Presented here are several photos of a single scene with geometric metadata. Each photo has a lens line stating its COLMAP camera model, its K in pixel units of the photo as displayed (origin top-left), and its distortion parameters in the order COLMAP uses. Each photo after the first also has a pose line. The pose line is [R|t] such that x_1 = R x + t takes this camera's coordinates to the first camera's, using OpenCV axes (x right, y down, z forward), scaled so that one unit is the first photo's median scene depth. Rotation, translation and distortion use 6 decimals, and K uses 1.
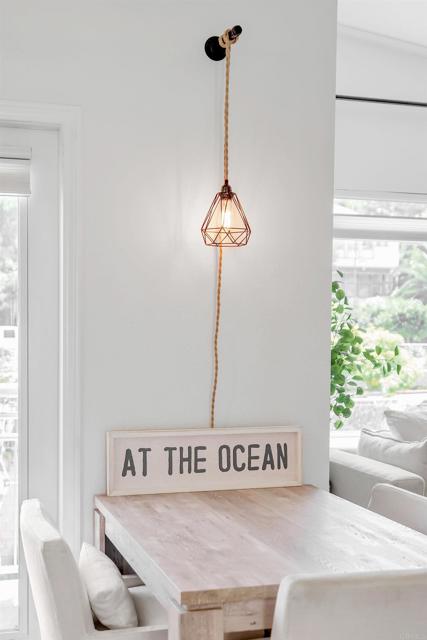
lens RADIAL K [[972.9, 0, 211.4], [0, 972.9, 323.8], [0, 0, 1]] dist [0.099009, 0.000000]
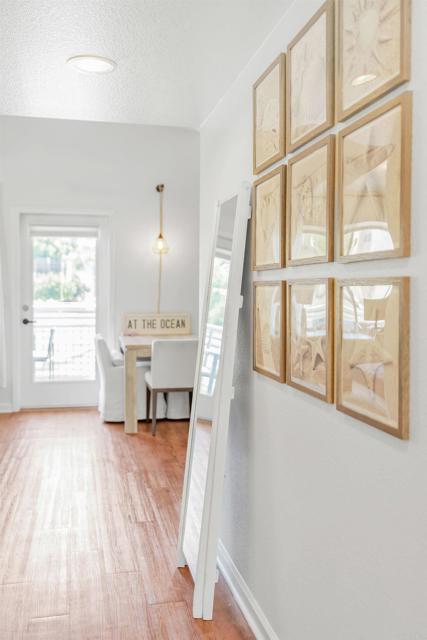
lens RADIAL K [[623.1, 0, 215.4], [0, 623.1, 316.0], [0, 0, 1]] dist [-0.004872, 0.000000]
pose [[0.997266, 0.001478, -0.073886, 0.329125], [0.002299, 0.998696, 0.051006, 0.015041], [0.073865, -0.051037, 0.995961, -0.946661]]
